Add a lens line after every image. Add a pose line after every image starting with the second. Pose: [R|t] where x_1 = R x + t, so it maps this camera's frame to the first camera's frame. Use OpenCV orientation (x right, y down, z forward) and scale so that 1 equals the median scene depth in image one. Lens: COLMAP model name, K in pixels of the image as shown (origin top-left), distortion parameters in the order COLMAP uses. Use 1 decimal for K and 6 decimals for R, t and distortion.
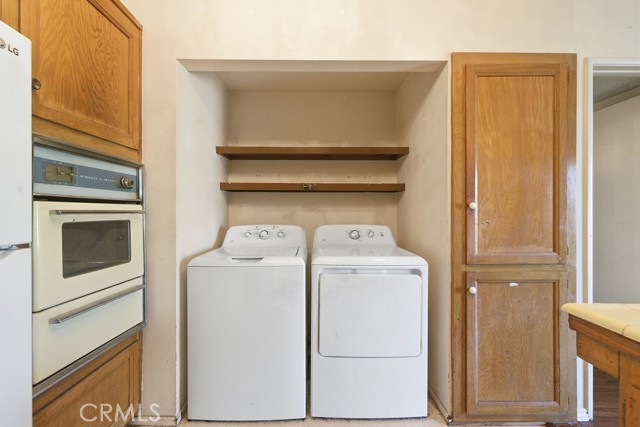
lens RADIAL K [[268.8, 0, 315.3], [0, 268.8, 210.5], [0, 0, 1]] dist [0.002607, 0.000007]
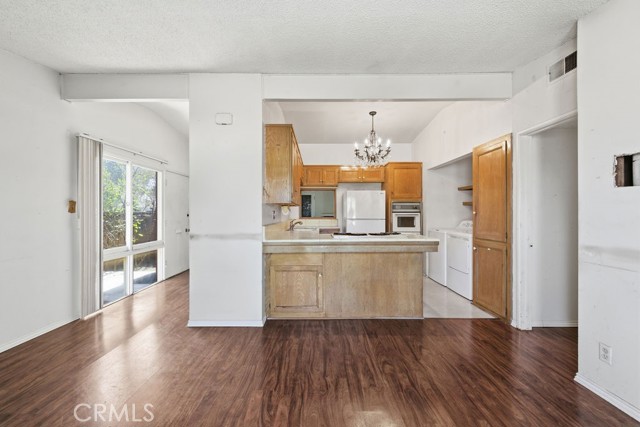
lens RADIAL K [[268.8, 0, 315.3], [0, 268.8, 210.5], [0, 0, 1]] dist [0.002607, 0.000007]
pose [[-0.004130, -0.006961, -0.999967, 3.349383], [0.001704, 0.999974, -0.006968, -0.032496], [0.999990, -0.001733, -0.004118, -0.458977]]
